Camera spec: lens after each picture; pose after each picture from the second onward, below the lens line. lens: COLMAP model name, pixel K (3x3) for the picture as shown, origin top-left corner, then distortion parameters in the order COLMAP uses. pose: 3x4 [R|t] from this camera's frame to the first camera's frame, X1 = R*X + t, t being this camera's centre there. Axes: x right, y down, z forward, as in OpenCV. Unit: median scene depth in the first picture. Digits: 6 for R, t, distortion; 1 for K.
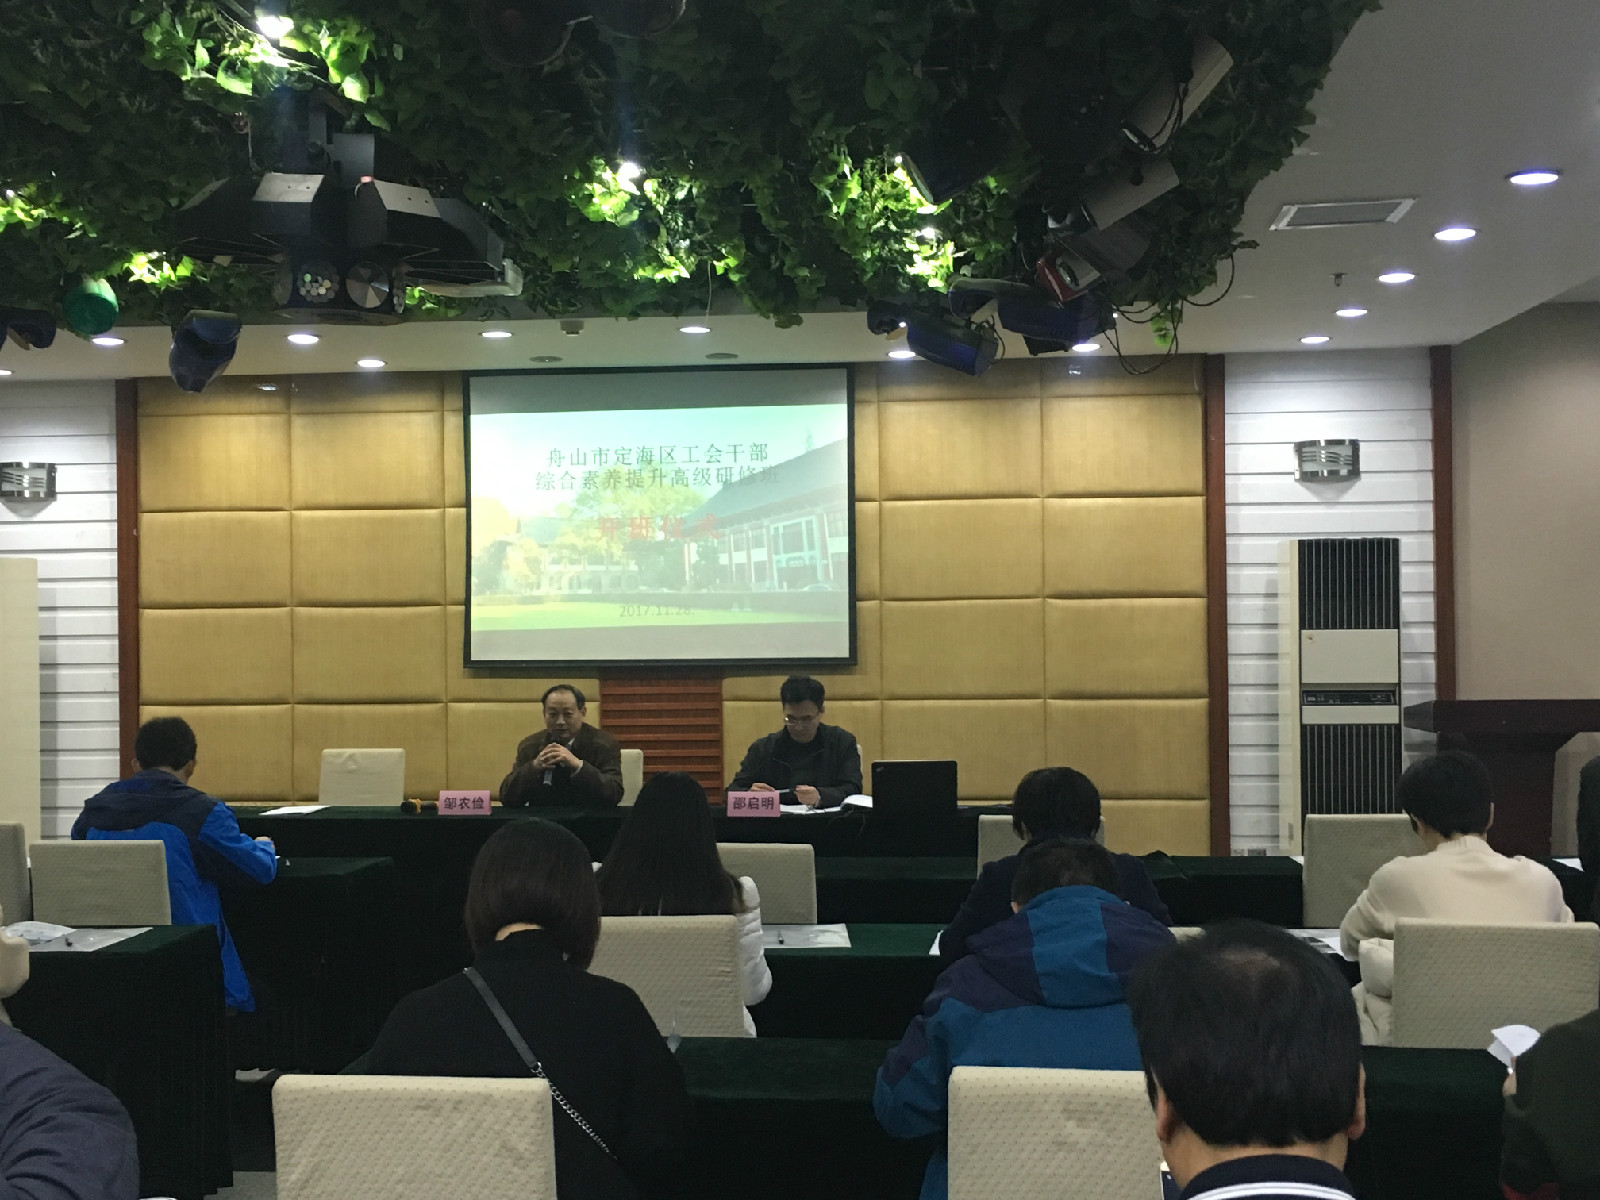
lens RADIAL K [[1875.7, 0, 802.7], [0, 1875.7, 595.9], [0, 0, 1]] dist [0.056403, 0.000000]
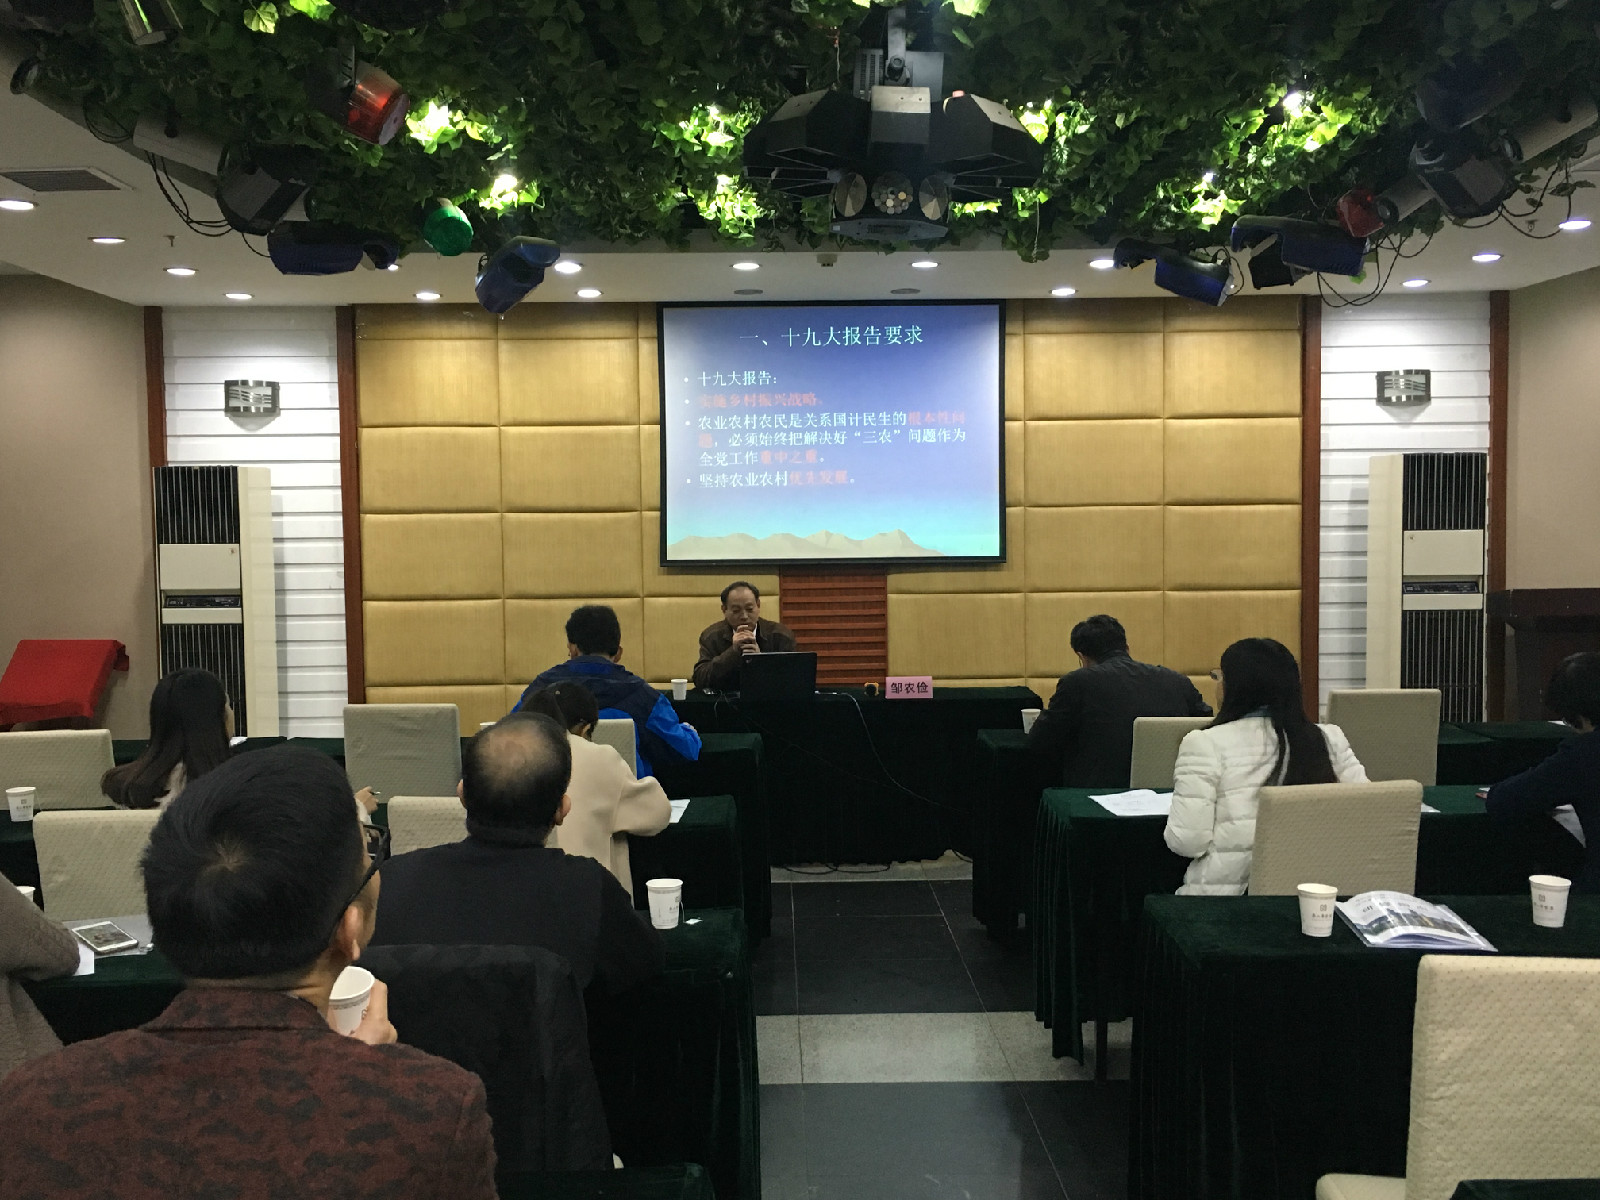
lens RADIAL K [[1527.7, 0, 805.3], [0, 1527.7, 599.3], [0, 0, 1]] dist [0.051748, 0.000000]
pose [[0.993890, -0.006631, 0.110176, -0.198287], [0.000121, 0.998259, 0.058986, 0.003624], [-0.110376, -0.058612, 0.992160, 0.073201]]
